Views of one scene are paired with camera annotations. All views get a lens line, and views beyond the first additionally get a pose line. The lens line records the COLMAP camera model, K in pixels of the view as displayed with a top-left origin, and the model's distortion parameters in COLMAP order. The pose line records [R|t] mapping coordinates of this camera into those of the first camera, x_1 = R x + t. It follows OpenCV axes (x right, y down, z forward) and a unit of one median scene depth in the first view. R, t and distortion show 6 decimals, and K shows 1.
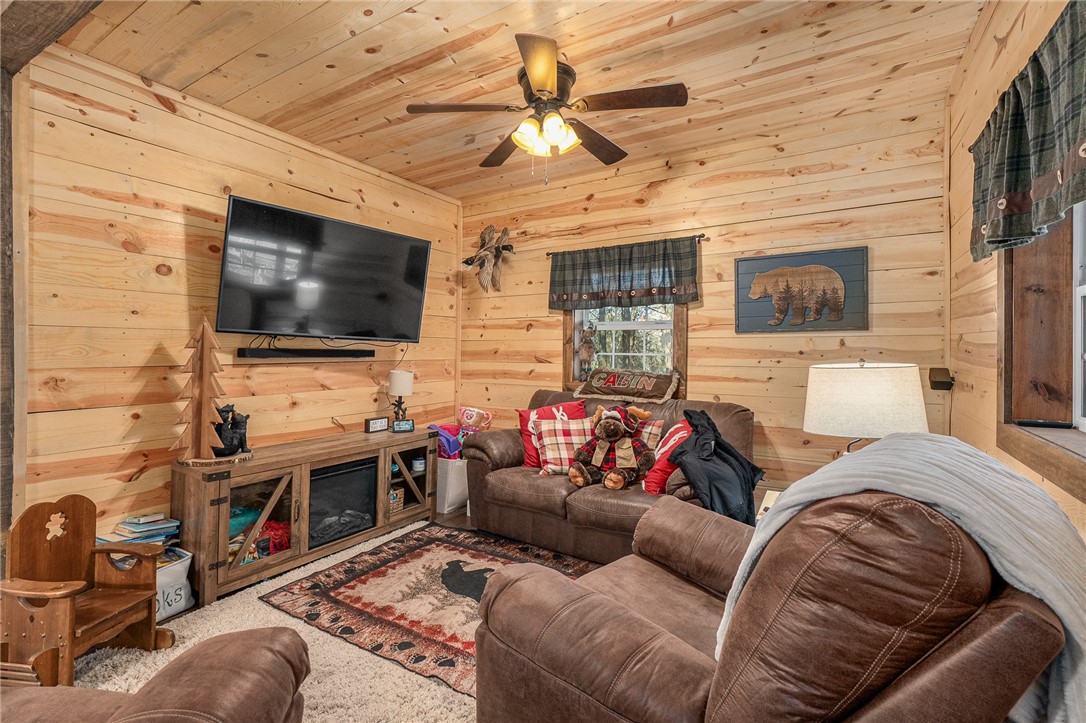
lens RADIAL K [[499.6, 0, 527.7], [0, 499.6, 342.5], [0, 0, 1]] dist [-0.009325, 0.003378]
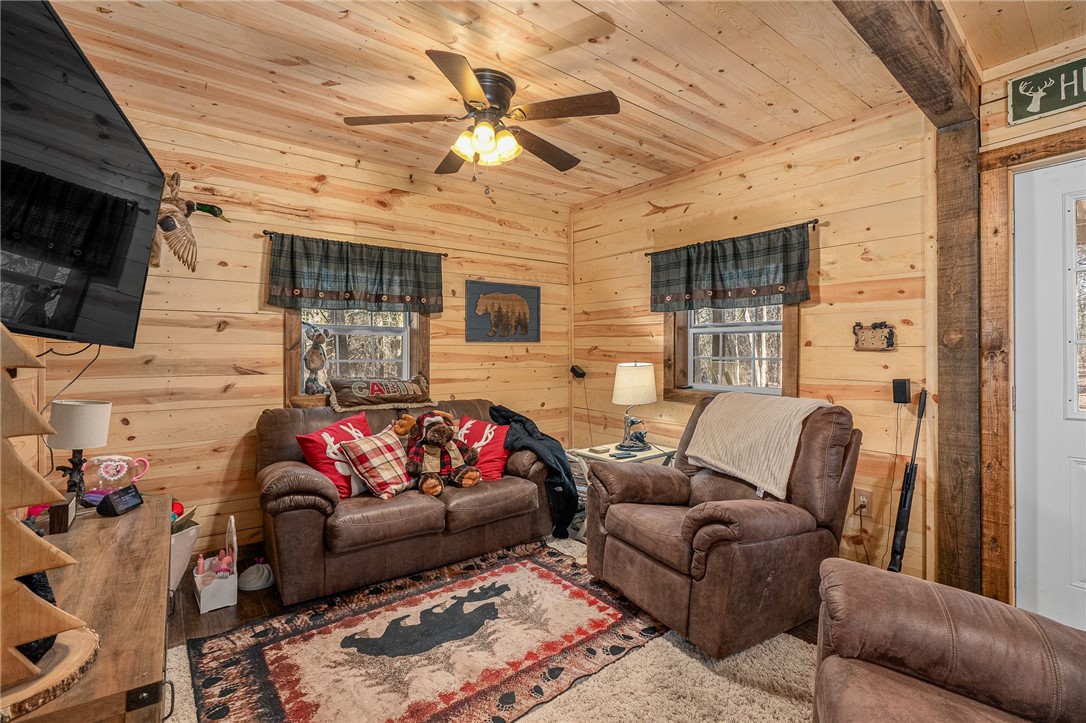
lens RADIAL K [[499.6, 0, 544.9], [0, 499.6, 355.7], [0, 0, 1]] dist [-0.009325, 0.003378]
pose [[0.326303, -0.010648, 0.945205, -0.690666], [-0.011085, 0.999825, 0.015090, -0.005385], [-0.945200, -0.015401, 0.326128, 0.437521]]
